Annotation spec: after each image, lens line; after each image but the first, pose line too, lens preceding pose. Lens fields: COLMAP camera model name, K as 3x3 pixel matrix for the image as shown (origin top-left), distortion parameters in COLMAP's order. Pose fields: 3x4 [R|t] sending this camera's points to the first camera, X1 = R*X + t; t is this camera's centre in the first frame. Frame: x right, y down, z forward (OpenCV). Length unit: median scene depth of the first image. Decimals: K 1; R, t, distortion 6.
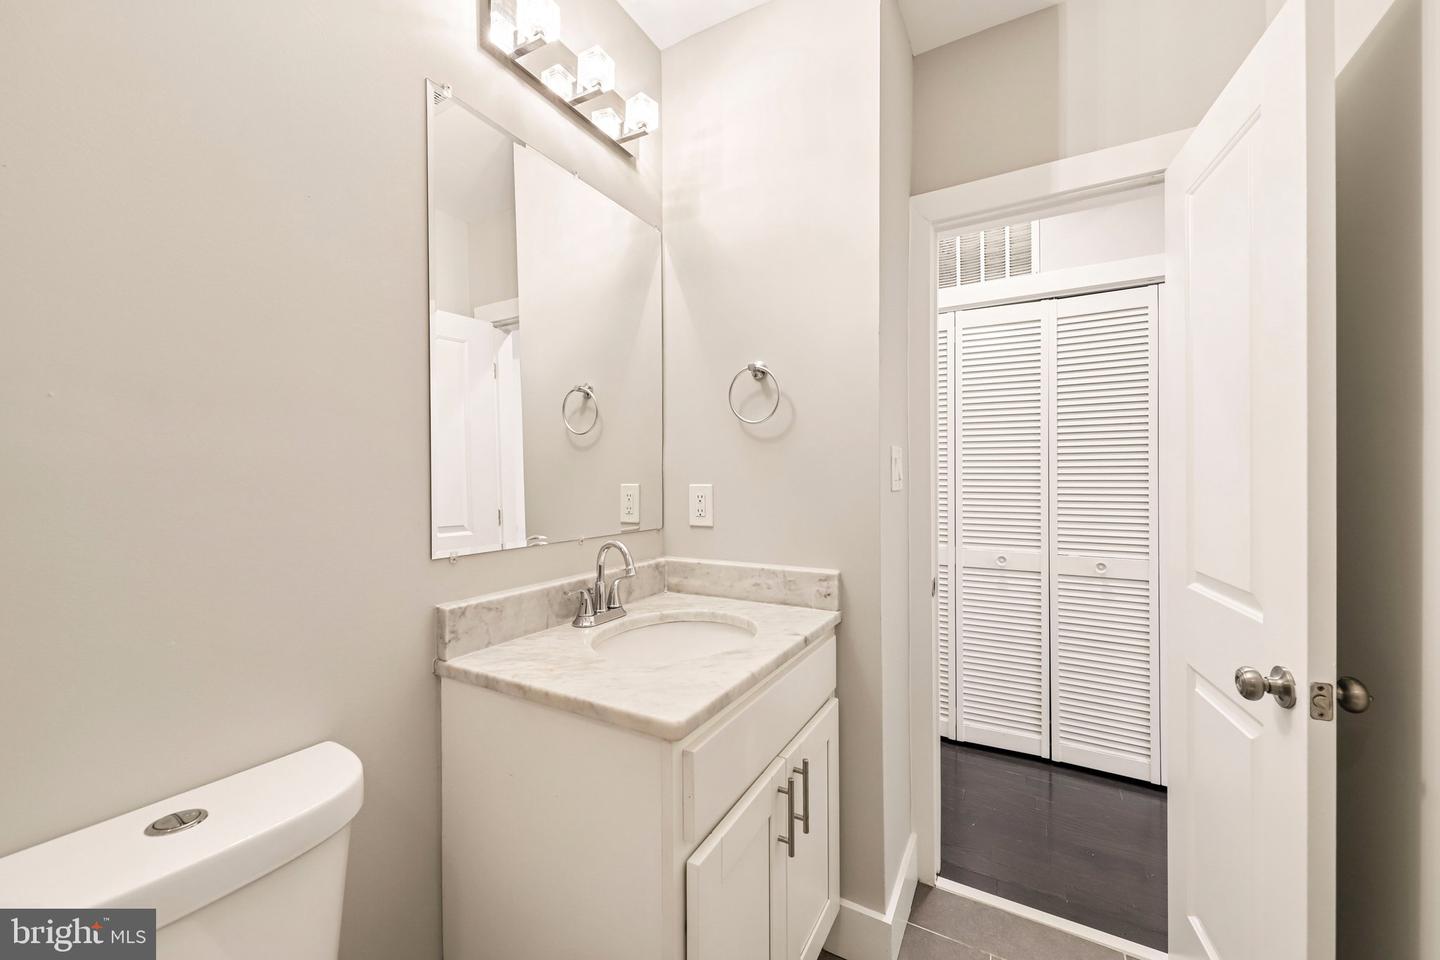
lens RADIAL K [[556.5, 0, 725.1], [0, 556.5, 478.9], [0, 0, 1]] dist [-0.000185, -0.000012]
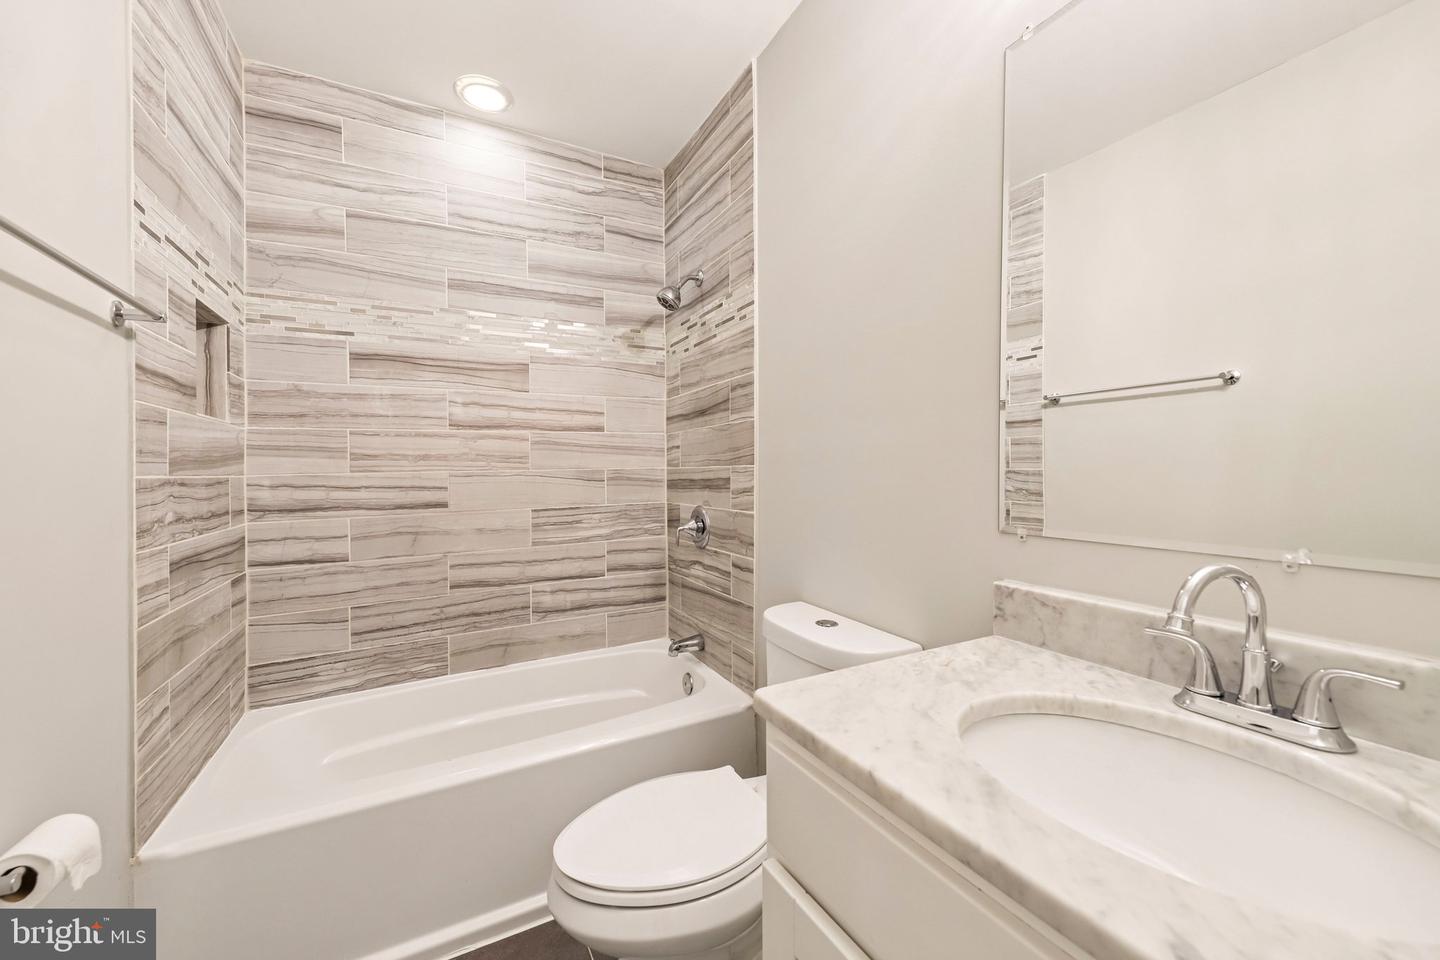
lens RADIAL K [[556.5, 0, 727.6], [0, 556.5, 474.7], [0, 0, 1]] dist [-0.000185, -0.000012]
pose [[-0.541521, 0.013532, -0.840578, 0.555601], [0.007353, 0.999908, 0.011360, 0.023557], [0.840655, -0.000029, -0.541571, 1.066001]]
